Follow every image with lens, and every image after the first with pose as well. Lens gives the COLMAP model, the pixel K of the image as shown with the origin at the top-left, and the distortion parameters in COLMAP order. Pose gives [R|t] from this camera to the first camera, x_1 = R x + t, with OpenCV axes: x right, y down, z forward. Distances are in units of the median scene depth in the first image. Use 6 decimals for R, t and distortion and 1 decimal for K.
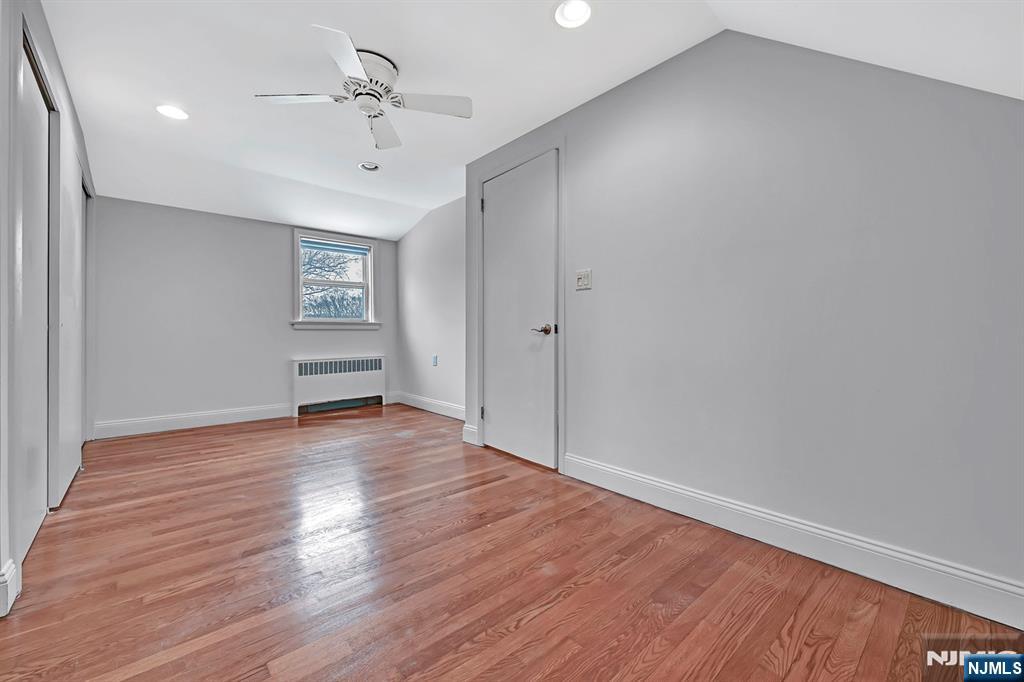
lens RADIAL K [[418.9, 0, 512.0], [0, 418.9, 341.0], [0, 0, 1]] dist [0.000669, 0.000022]
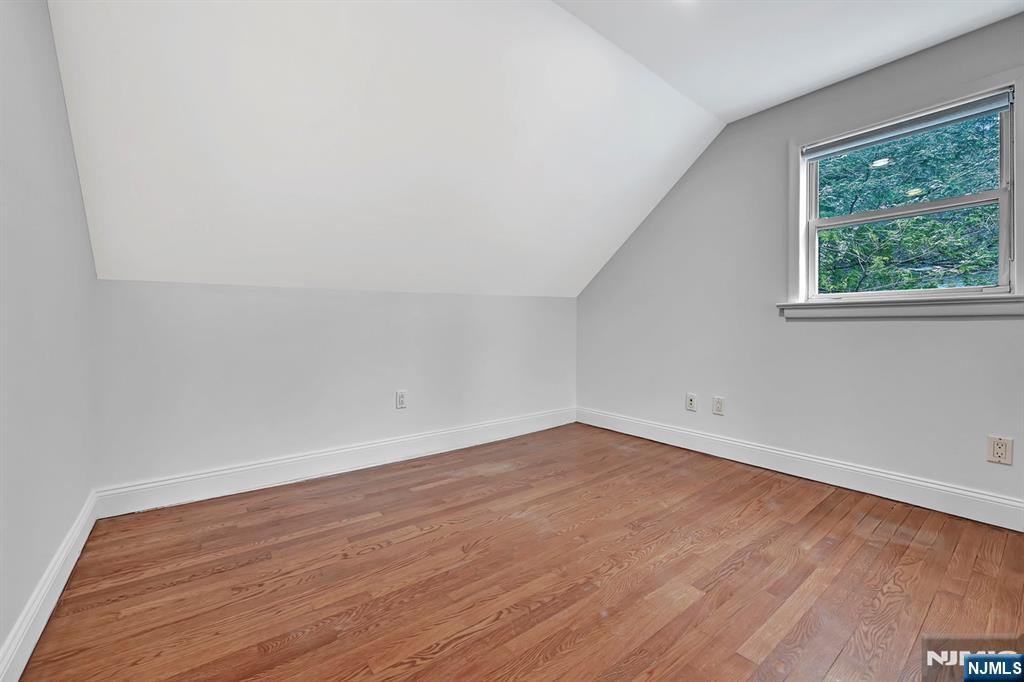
lens RADIAL K [[418.9, 0, 512.0], [0, 418.9, 341.0], [0, 0, 1]] dist [0.000669, 0.000022]
pose [[-0.998071, -0.003340, 0.061994, -0.075835], [-0.000629, 0.999045, 0.043699, -0.023101], [-0.062081, 0.043575, -0.997119, 1.922391]]
